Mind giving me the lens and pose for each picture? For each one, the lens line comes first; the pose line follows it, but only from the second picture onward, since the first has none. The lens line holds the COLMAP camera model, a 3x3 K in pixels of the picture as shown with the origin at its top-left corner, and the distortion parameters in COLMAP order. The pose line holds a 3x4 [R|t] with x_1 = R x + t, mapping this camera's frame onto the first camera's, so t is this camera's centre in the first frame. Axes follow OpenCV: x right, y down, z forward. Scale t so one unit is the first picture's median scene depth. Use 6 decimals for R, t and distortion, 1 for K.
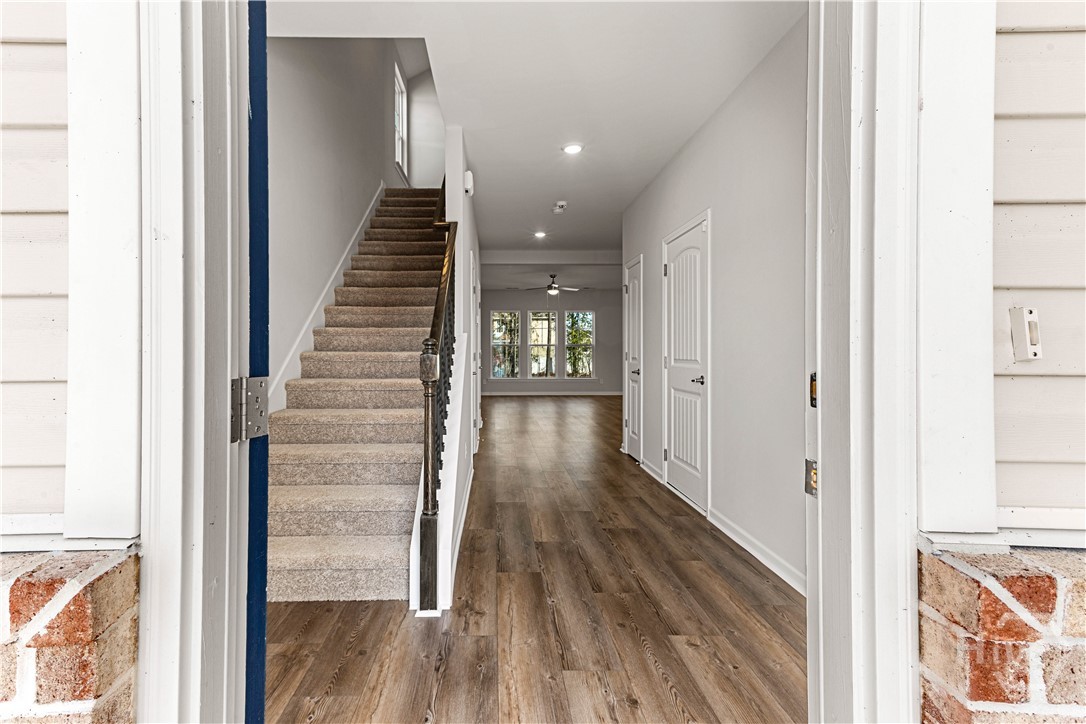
lens RADIAL K [[493.4, 0, 539.2], [0, 493.4, 367.9], [0, 0, 1]] dist [0.025379, -0.000224]
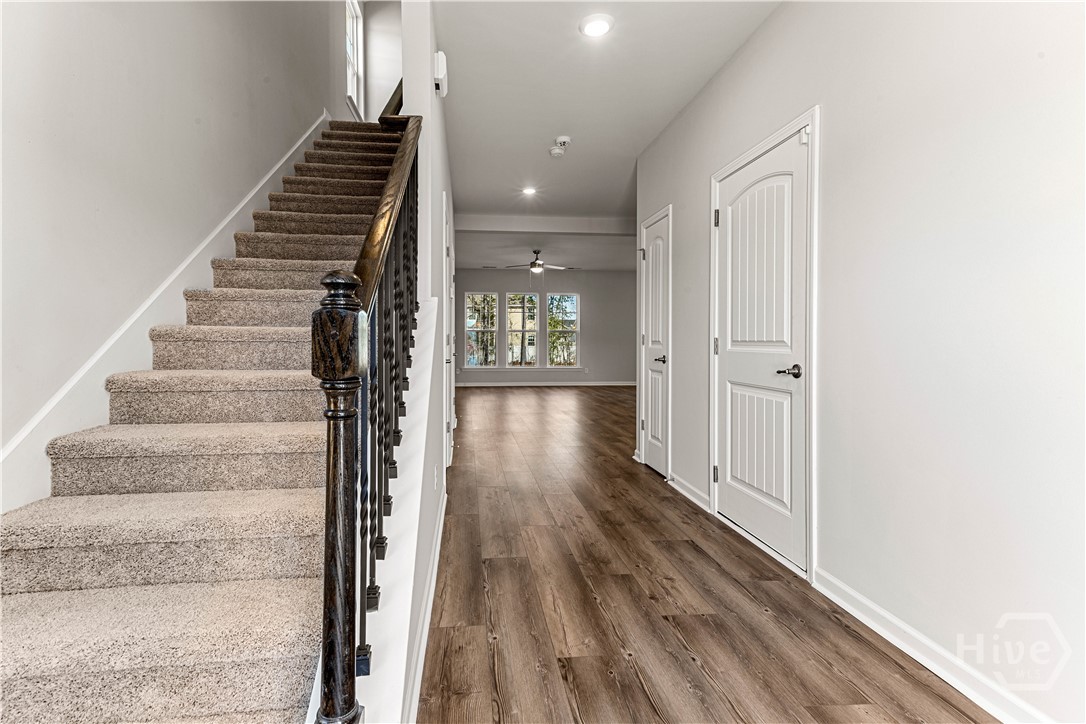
lens RADIAL K [[493.4, 0, 546.2], [0, 493.4, 354.3], [0, 0, 1]] dist [0.025379, -0.000224]
pose [[0.997551, 0.000646, 0.069939, -0.043038], [-0.000315, 0.999989, -0.004746, 0.004478], [-0.069941, 0.004712, 0.997540, 0.298856]]
